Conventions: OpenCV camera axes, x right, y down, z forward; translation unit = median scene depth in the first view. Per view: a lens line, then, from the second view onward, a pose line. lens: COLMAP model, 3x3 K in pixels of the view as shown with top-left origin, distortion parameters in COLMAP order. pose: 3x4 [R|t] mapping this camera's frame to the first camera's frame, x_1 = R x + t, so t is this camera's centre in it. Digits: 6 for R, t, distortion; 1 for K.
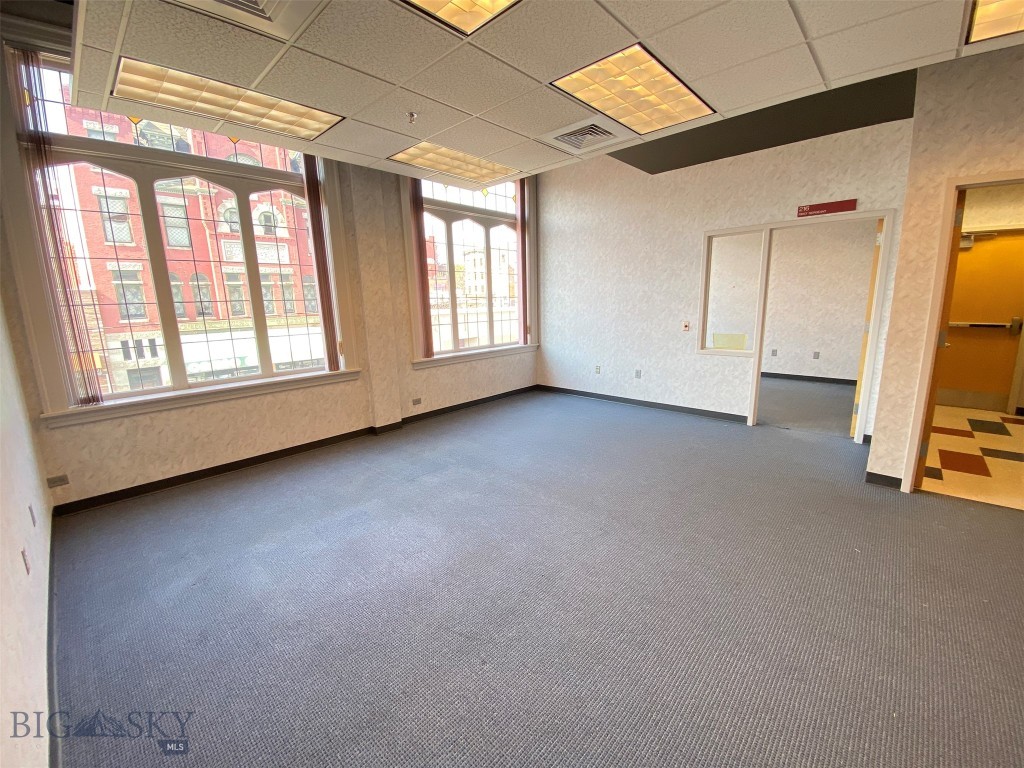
lens RADIAL K [[419.3, 0, 509.1], [0, 419.3, 376.8], [0, 0, 1]] dist [-0.003560, -0.000795]
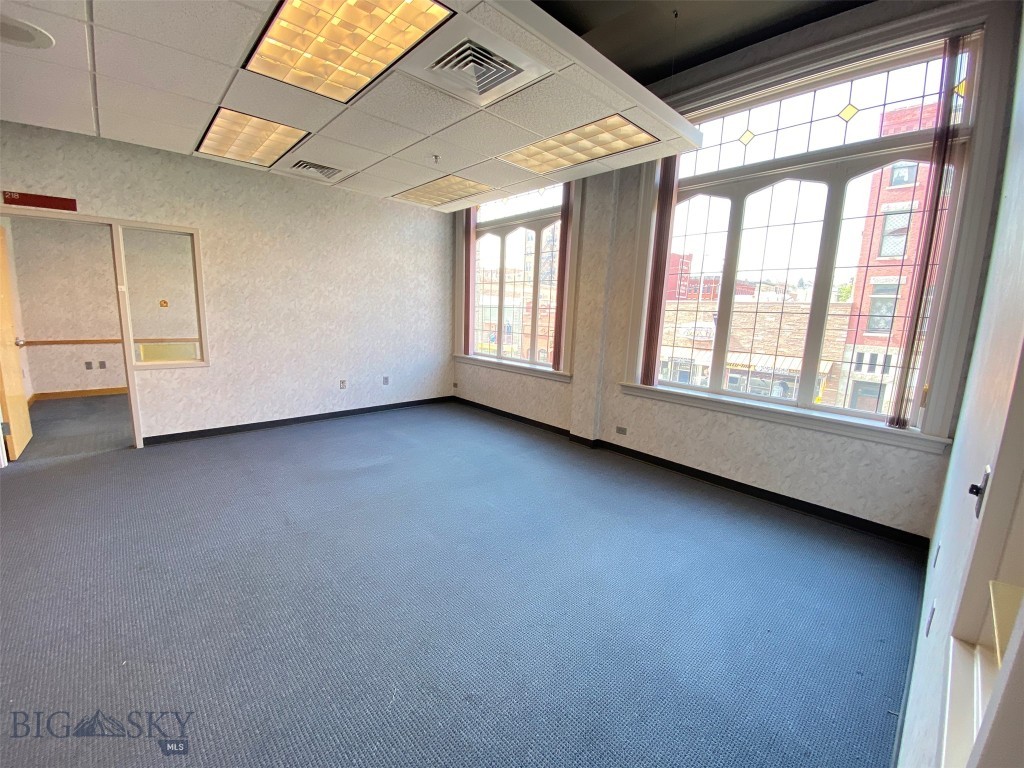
lens RADIAL K [[419.3, 0, 509.6], [0, 419.3, 381.5], [0, 0, 1]] dist [-0.003560, -0.000795]
pose [[-0.077134, 0.187903, -0.979154, 0.609707], [-0.211462, 0.956654, 0.200244, -0.158081], [0.974338, 0.222500, -0.034056, 0.784117]]
